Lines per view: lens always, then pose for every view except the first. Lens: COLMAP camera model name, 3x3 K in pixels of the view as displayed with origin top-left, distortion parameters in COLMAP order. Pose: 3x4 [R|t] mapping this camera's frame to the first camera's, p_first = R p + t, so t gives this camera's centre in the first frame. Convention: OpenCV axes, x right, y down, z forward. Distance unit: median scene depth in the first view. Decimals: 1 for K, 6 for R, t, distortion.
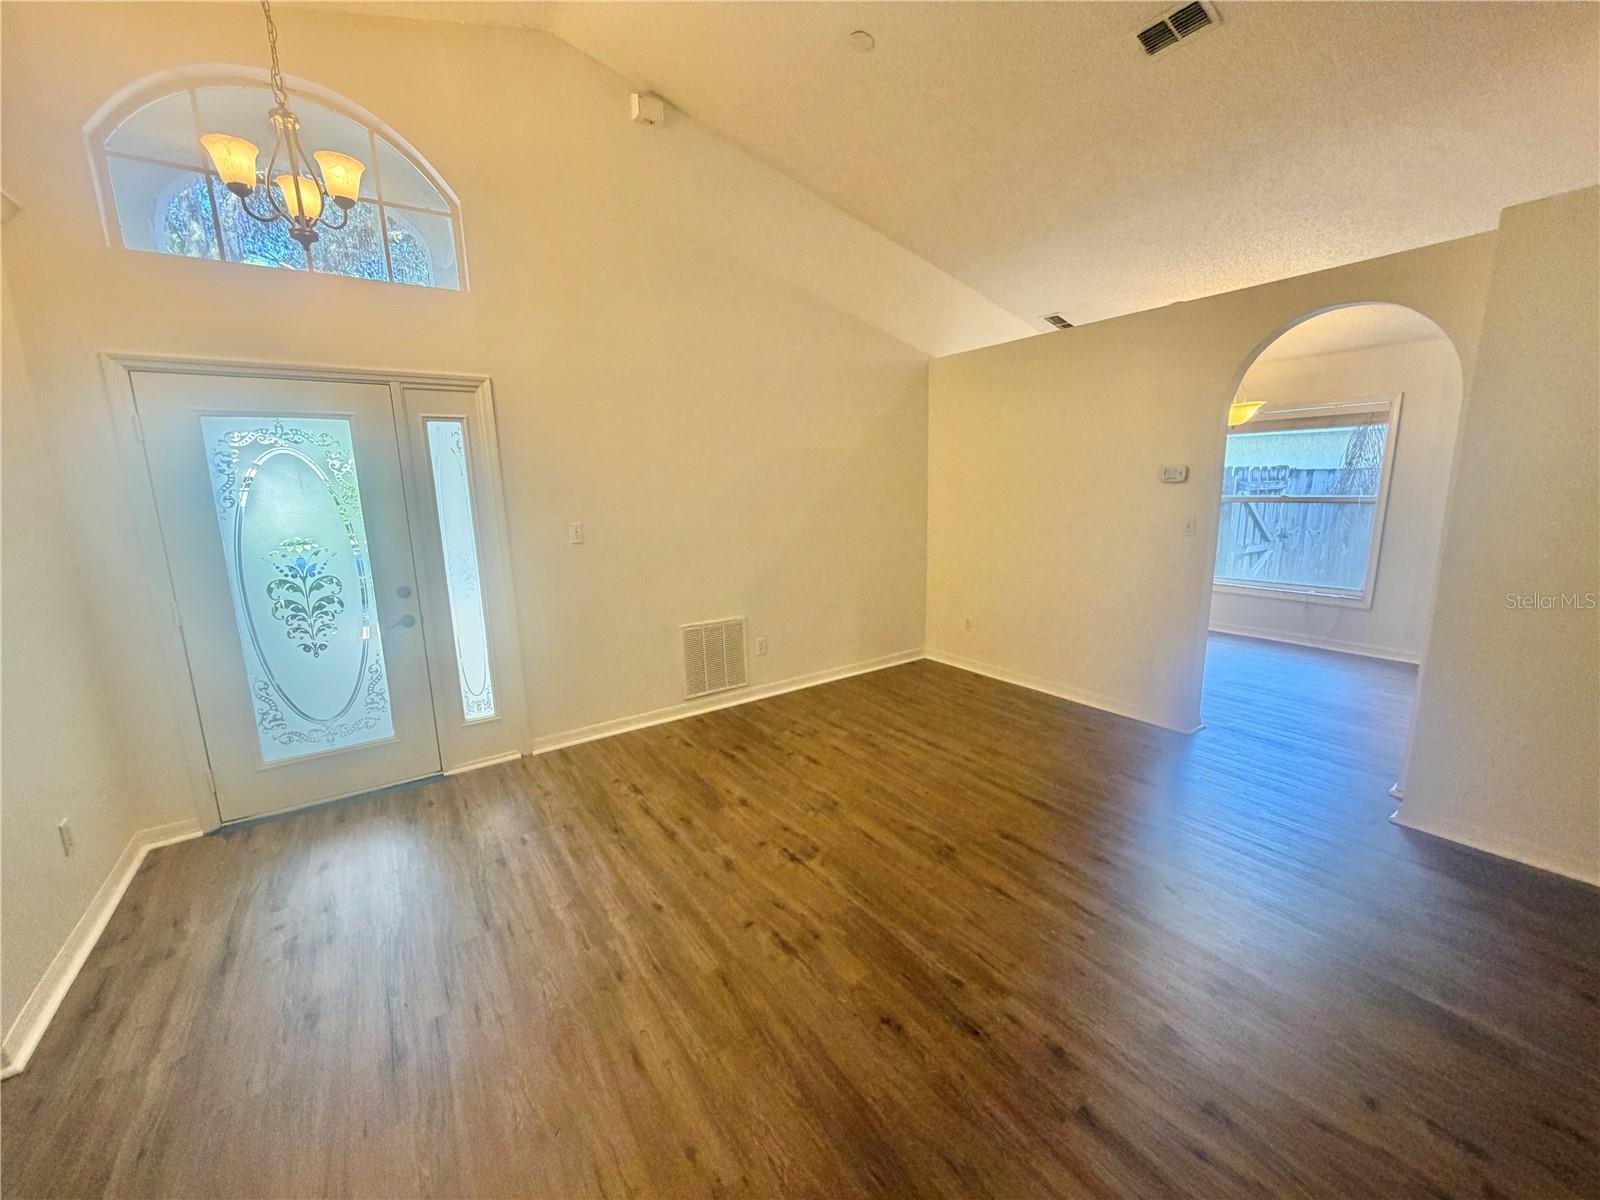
lens RADIAL K [[636.0, 0, 805.0], [0, 636.0, 597.6], [0, 0, 1]] dist [-0.003190, -0.000332]
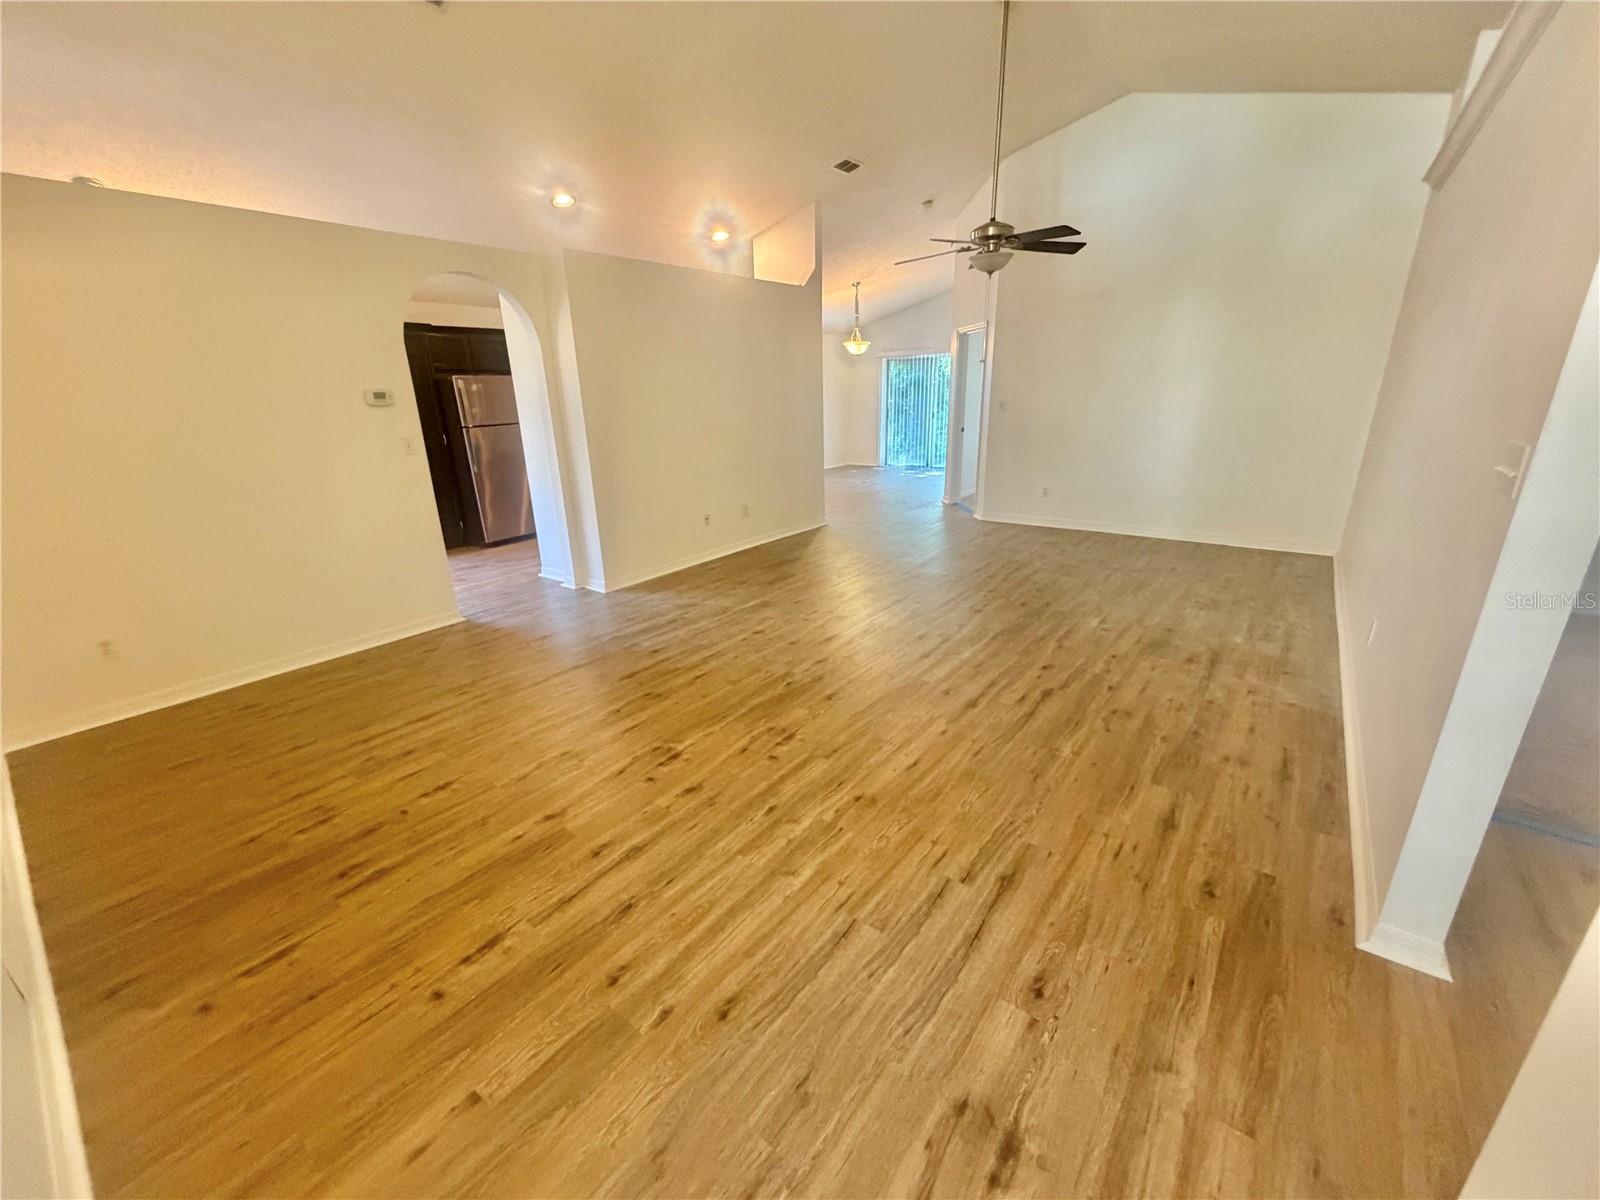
lens RADIAL K [[636.0, 0, 795.1], [0, 636.0, 604.7], [0, 0, 1]] dist [-0.003190, -0.000332]
pose [[-0.295184, -0.277356, 0.914298, -0.960483], [0.208239, 0.915257, 0.344877, -0.134619], [-0.932471, 0.292195, -0.212413, 0.968154]]
